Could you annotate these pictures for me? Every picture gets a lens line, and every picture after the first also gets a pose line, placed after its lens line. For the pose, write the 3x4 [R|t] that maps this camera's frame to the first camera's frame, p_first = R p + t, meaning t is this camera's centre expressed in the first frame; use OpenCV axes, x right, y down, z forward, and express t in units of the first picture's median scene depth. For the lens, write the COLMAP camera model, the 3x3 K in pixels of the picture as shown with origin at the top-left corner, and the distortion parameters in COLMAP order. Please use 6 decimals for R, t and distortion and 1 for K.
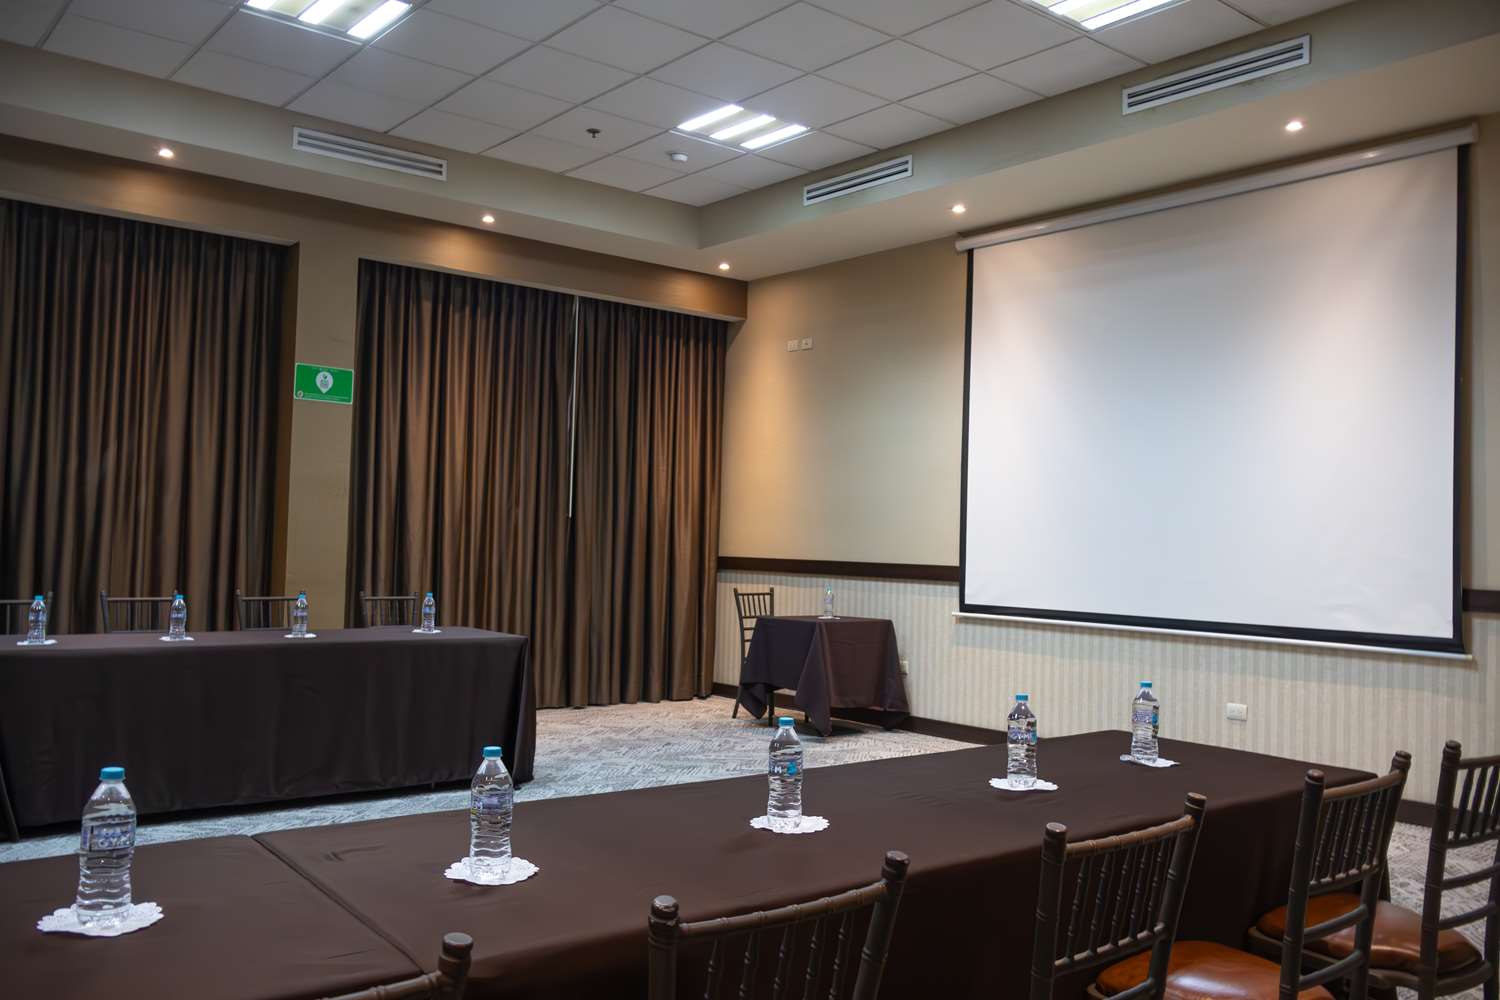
lens RADIAL K [[1246.4, 0, 750.0], [0, 1246.4, 500.0], [0, 0, 1]] dist [0.004119, 0.002599]
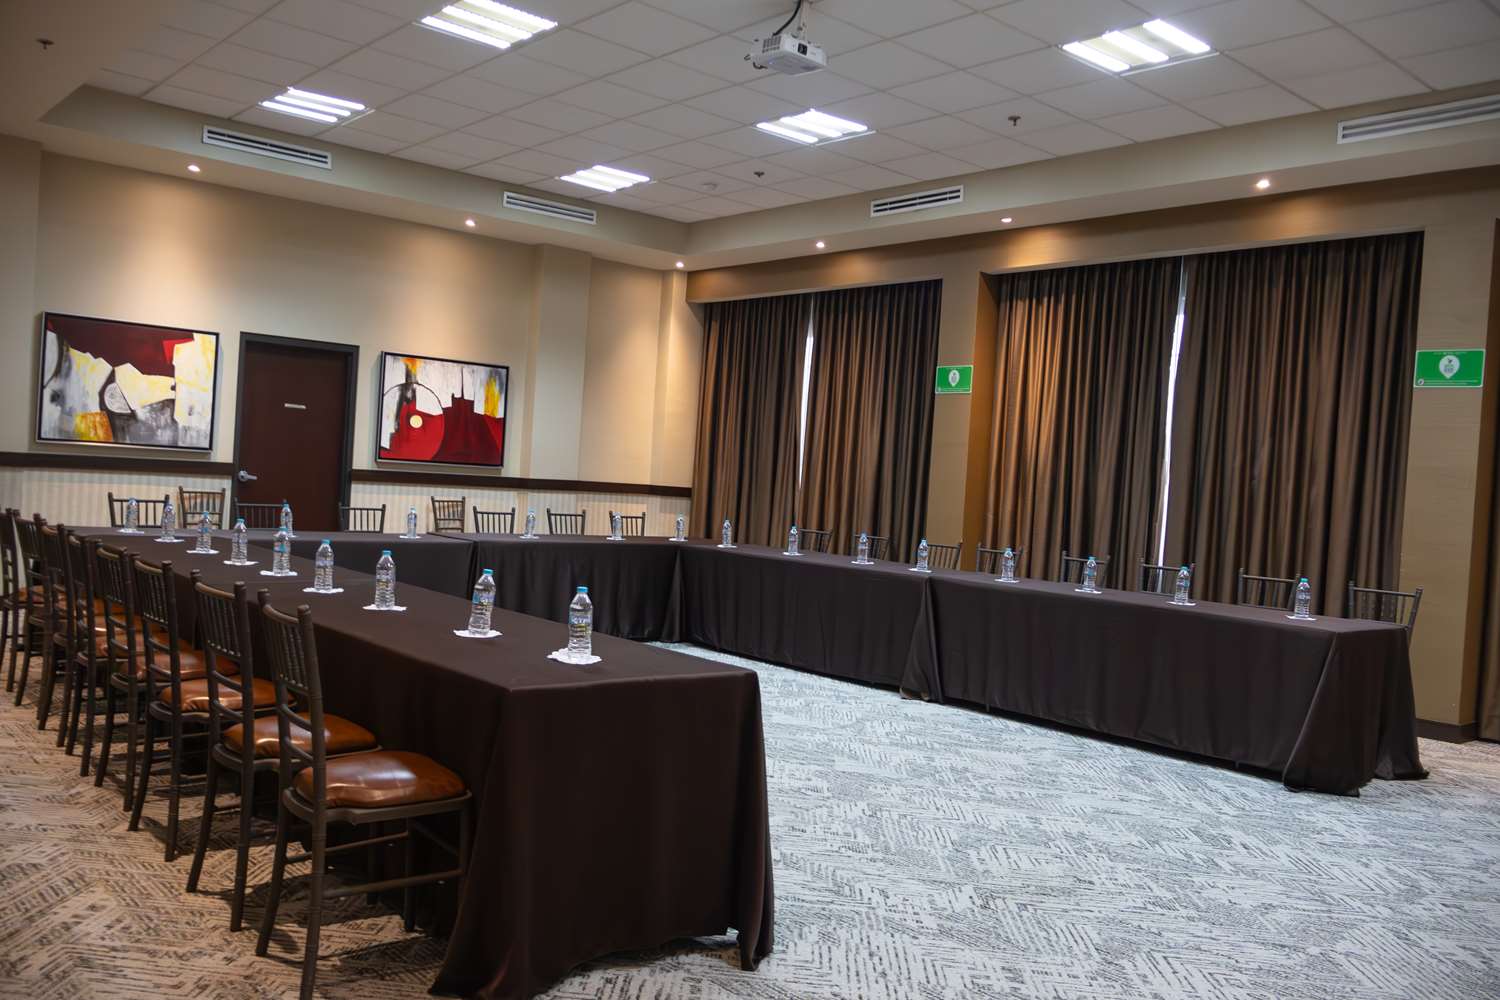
lens RADIAL K [[1277.3, 0, 750.0], [0, 1277.3, 500.0], [0, 0, 1]] dist [-0.047897, 0.002906]
pose [[0.031641, -0.013775, -0.999404, 1.067786], [-0.030140, 0.999437, -0.014730, 0.063937], [0.999045, 0.030588, 0.031208, 0.828323]]
